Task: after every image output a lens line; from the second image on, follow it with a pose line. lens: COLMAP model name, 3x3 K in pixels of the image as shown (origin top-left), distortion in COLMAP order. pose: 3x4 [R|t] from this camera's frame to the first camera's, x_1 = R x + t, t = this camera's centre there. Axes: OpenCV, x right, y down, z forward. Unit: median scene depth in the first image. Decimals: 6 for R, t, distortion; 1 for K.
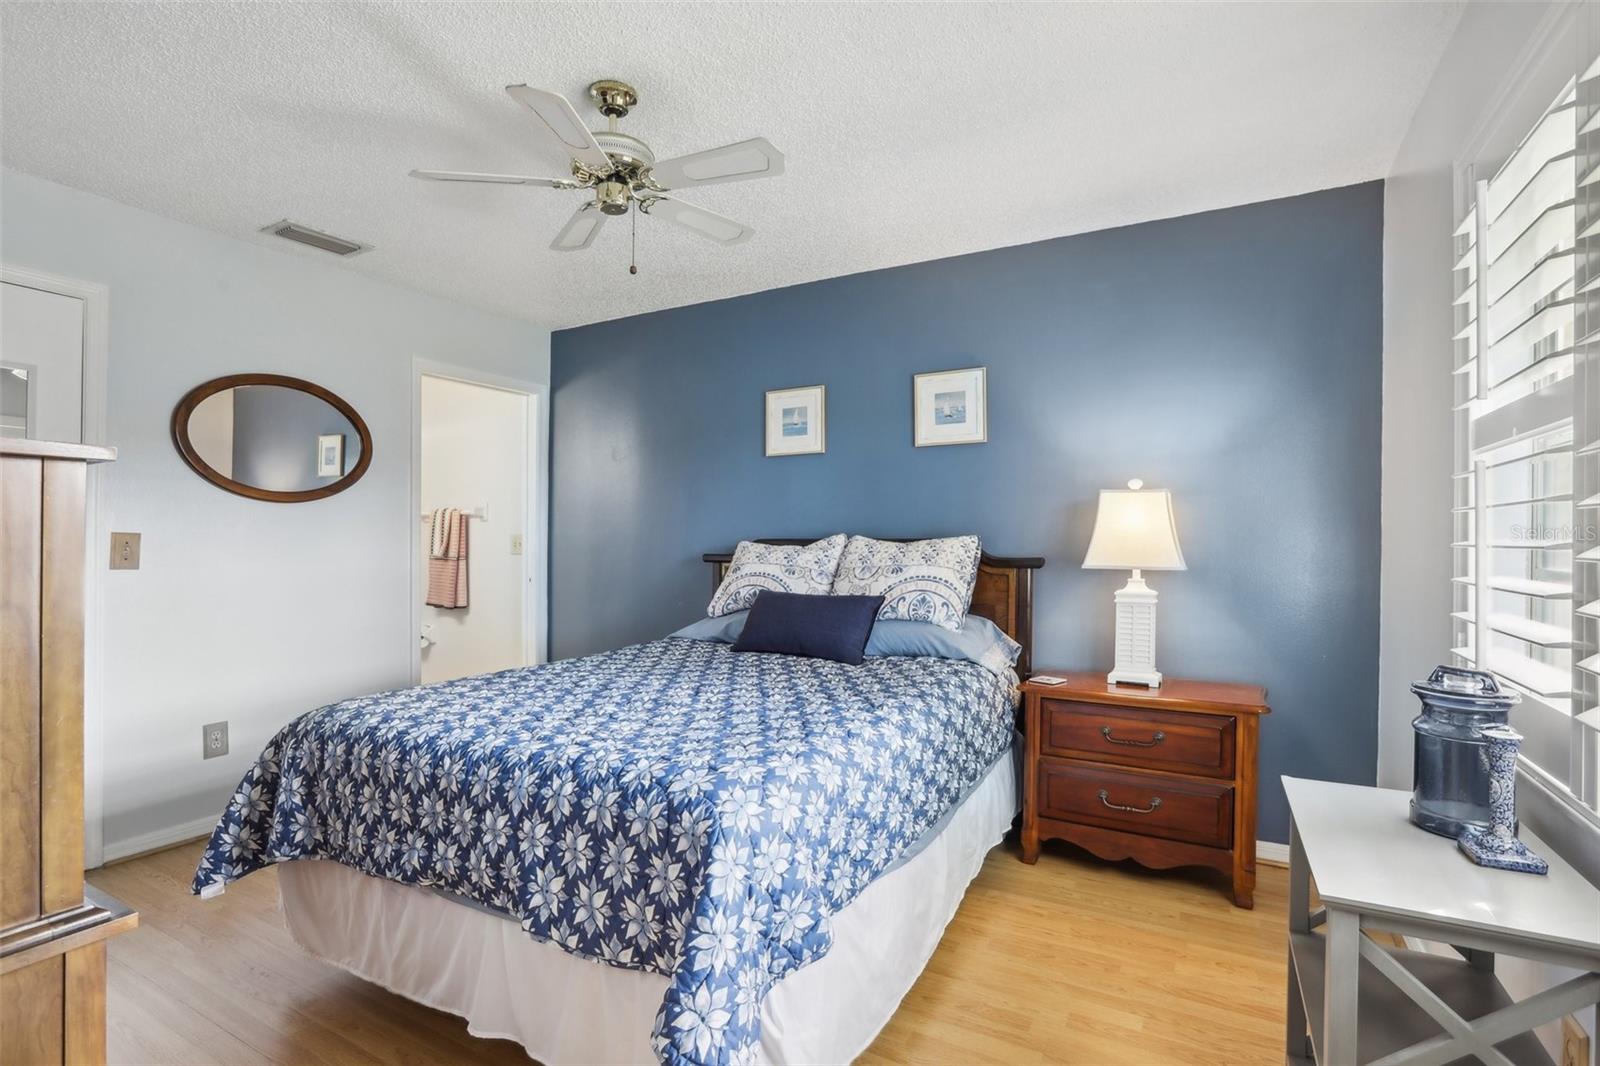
lens RADIAL K [[741.7, 0, 797.4], [0, 741.7, 526.6], [0, 0, 1]] dist [-0.044308, 0.017116]
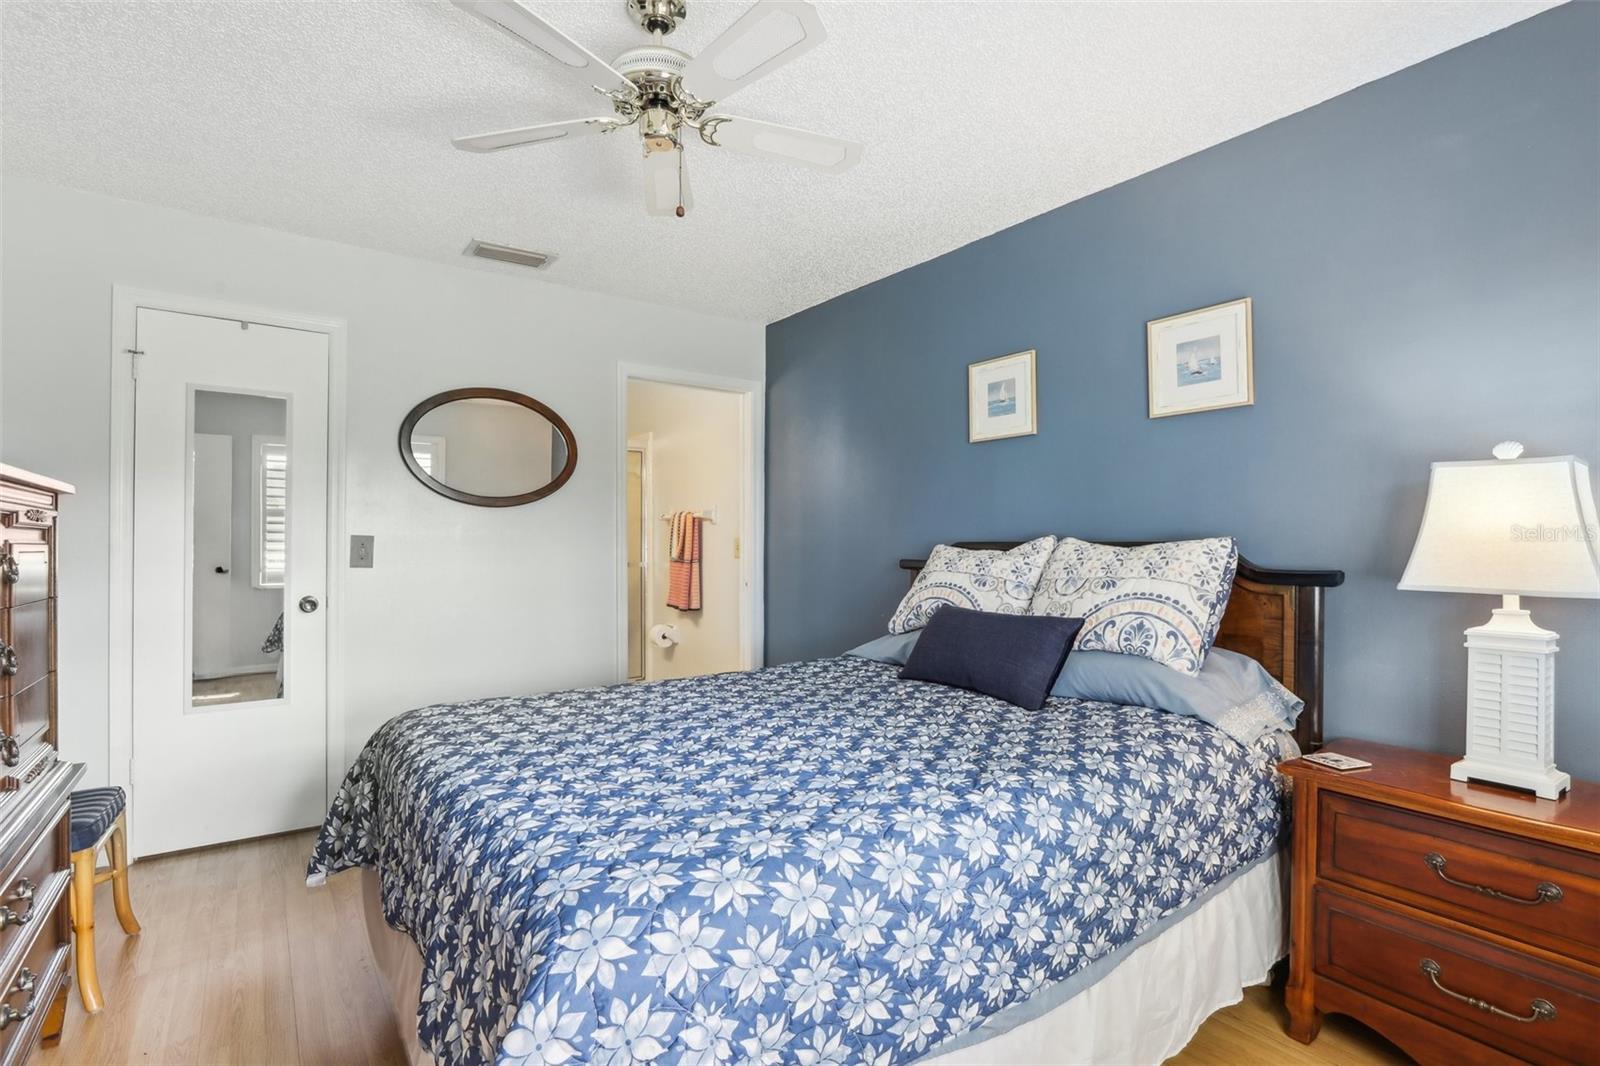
lens RADIAL K [[741.7, 0, 809.0], [0, 741.7, 529.8], [0, 0, 1]] dist [-0.044308, 0.017116]
pose [[0.913685, -0.004582, -0.406398, 0.178091], [0.004127, 0.999989, -0.001997, 0.005277], [0.406403, 0.000147, 0.913694, 0.231898]]
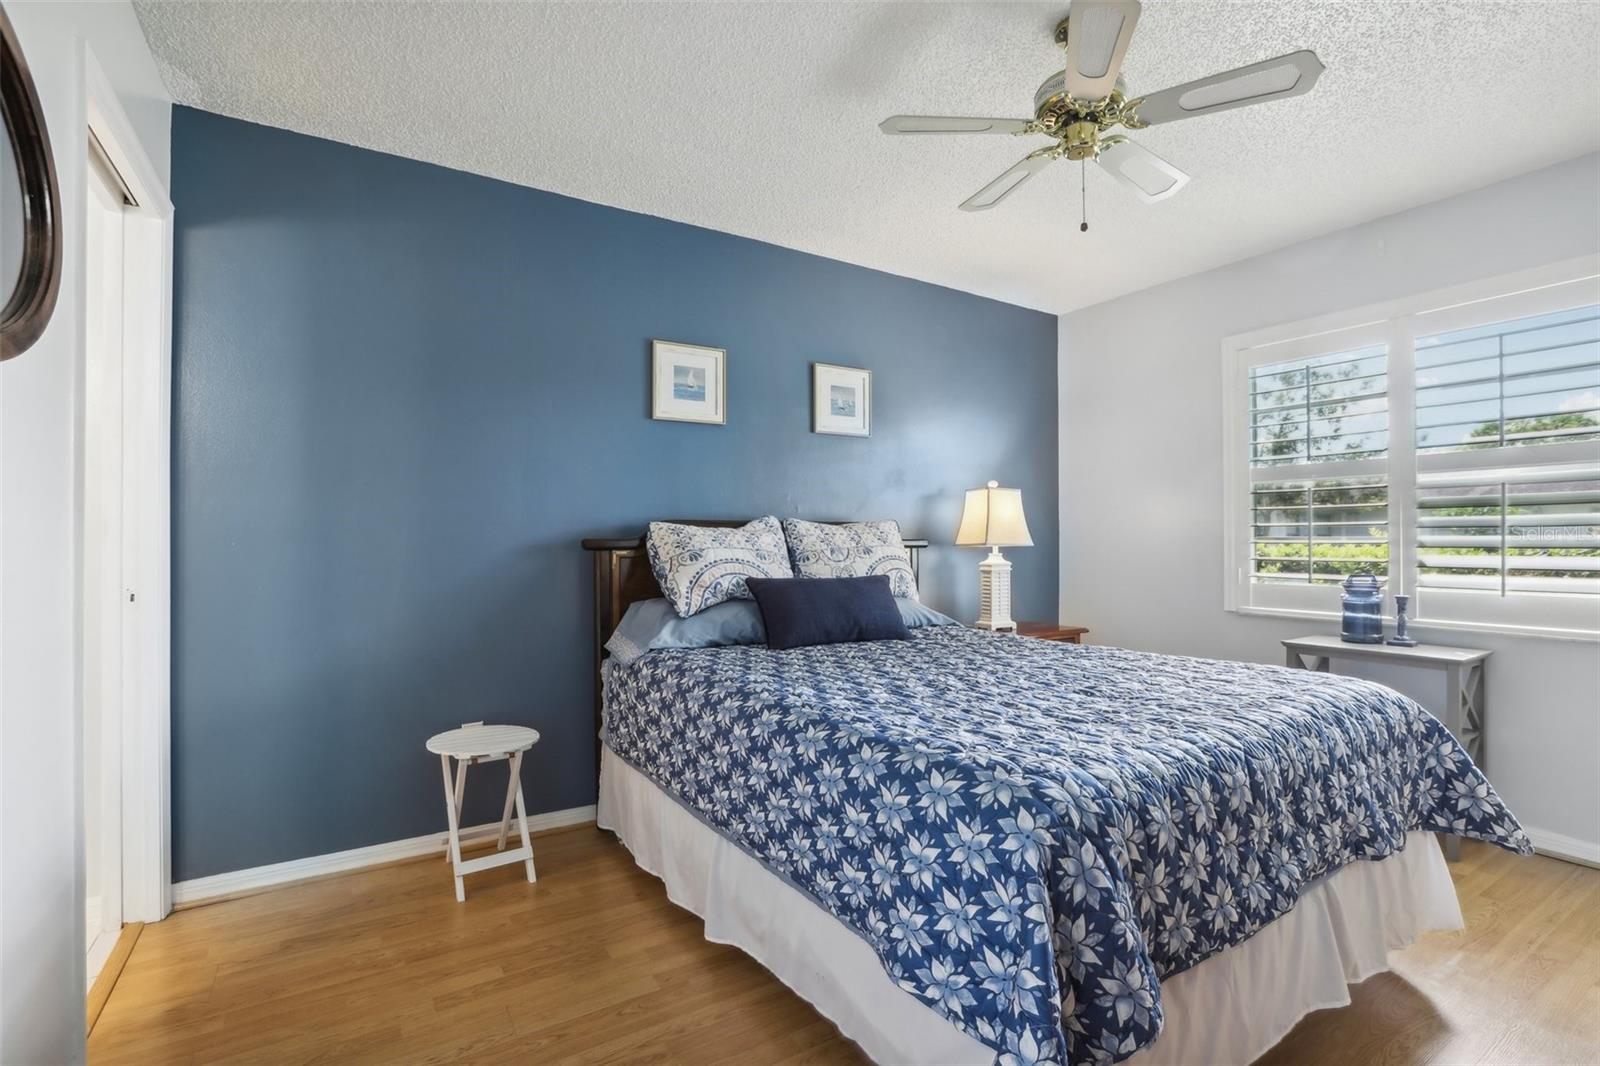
lens RADIAL K [[741.7, 0, 807.5], [0, 741.7, 537.7], [0, 0, 1]] dist [-0.044308, 0.017116]
pose [[0.487471, 0.005244, 0.873124, -0.912897], [-0.010274, 0.999947, -0.000270, 0.046159], [-0.873079, -0.008839, 0.487499, 0.628332]]
